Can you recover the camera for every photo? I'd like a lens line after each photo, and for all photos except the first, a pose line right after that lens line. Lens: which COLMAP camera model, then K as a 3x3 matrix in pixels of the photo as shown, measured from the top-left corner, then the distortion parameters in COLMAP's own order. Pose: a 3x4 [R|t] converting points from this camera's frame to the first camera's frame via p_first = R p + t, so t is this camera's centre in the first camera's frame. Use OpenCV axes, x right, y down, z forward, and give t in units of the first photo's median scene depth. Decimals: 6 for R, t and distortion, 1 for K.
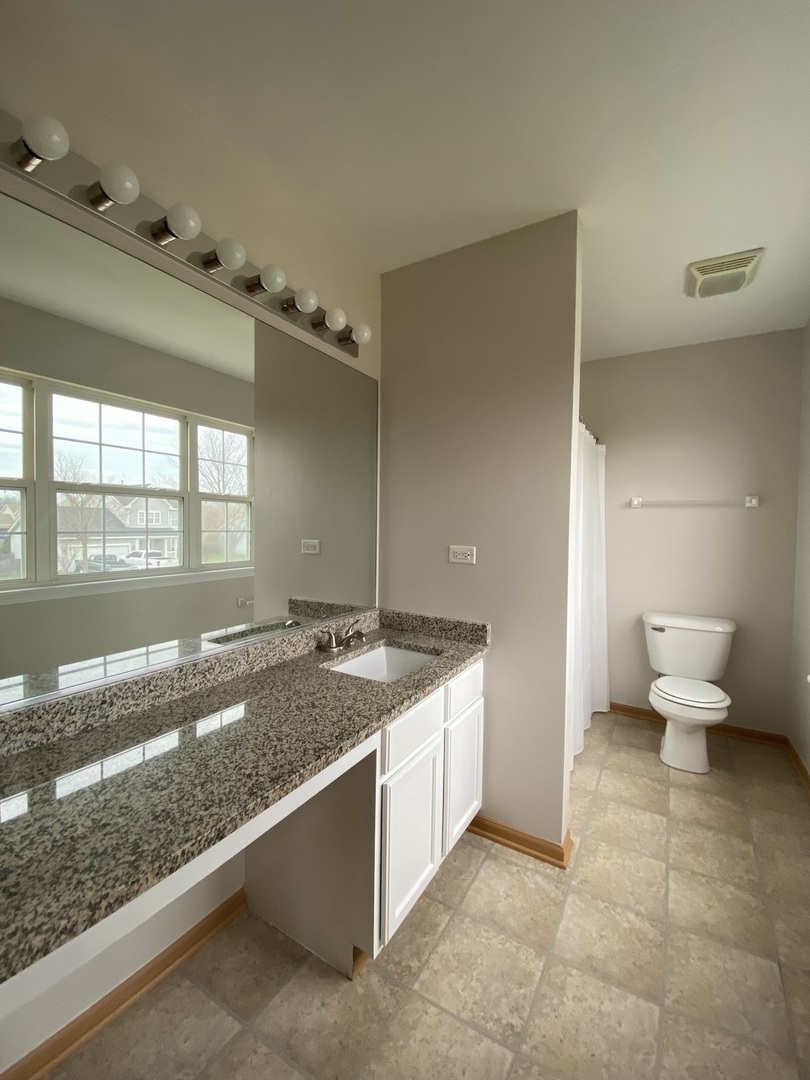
lens RADIAL K [[417.0, 0, 405.0], [0, 417.0, 540.0], [0, 0, 1]] dist [0.012973, -0.015542]
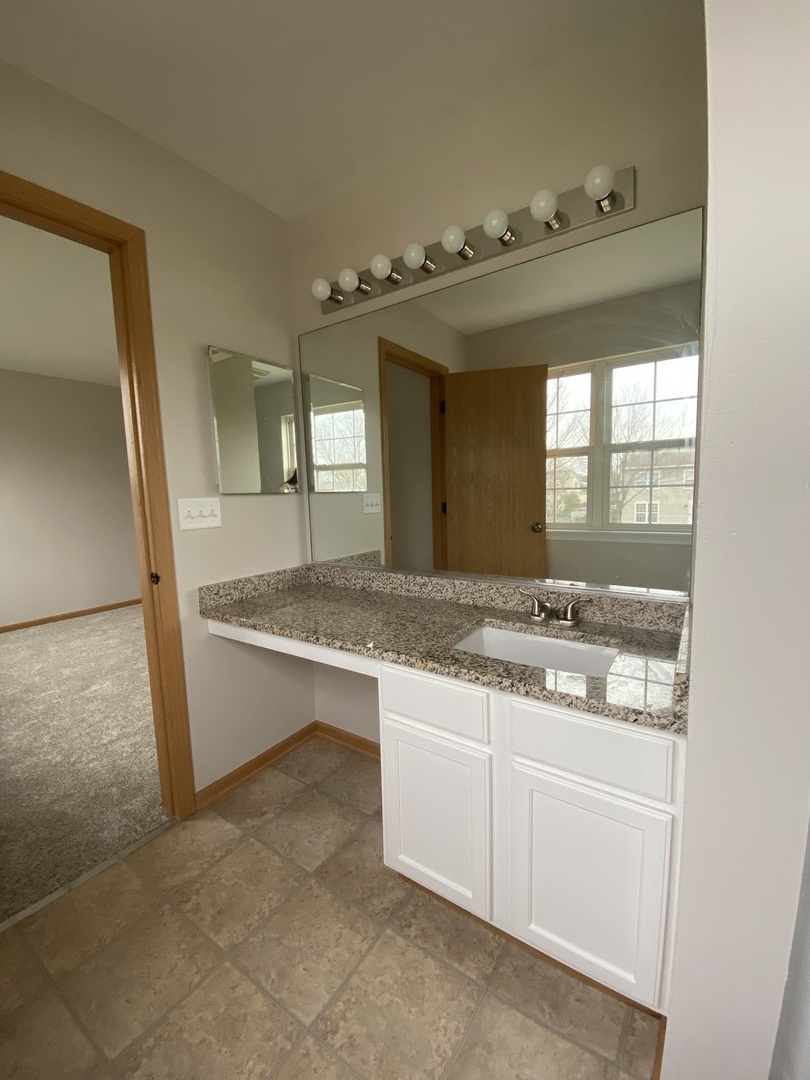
lens RADIAL K [[417.0, 0, 405.0], [0, 417.0, 540.0], [0, 0, 1]] dist [0.012973, -0.015542]
pose [[-0.005738, 0.108255, -0.994107, 0.905336], [-0.014761, 0.994006, 0.108329, 0.023576], [0.999875, 0.015295, -0.004106, 1.003850]]
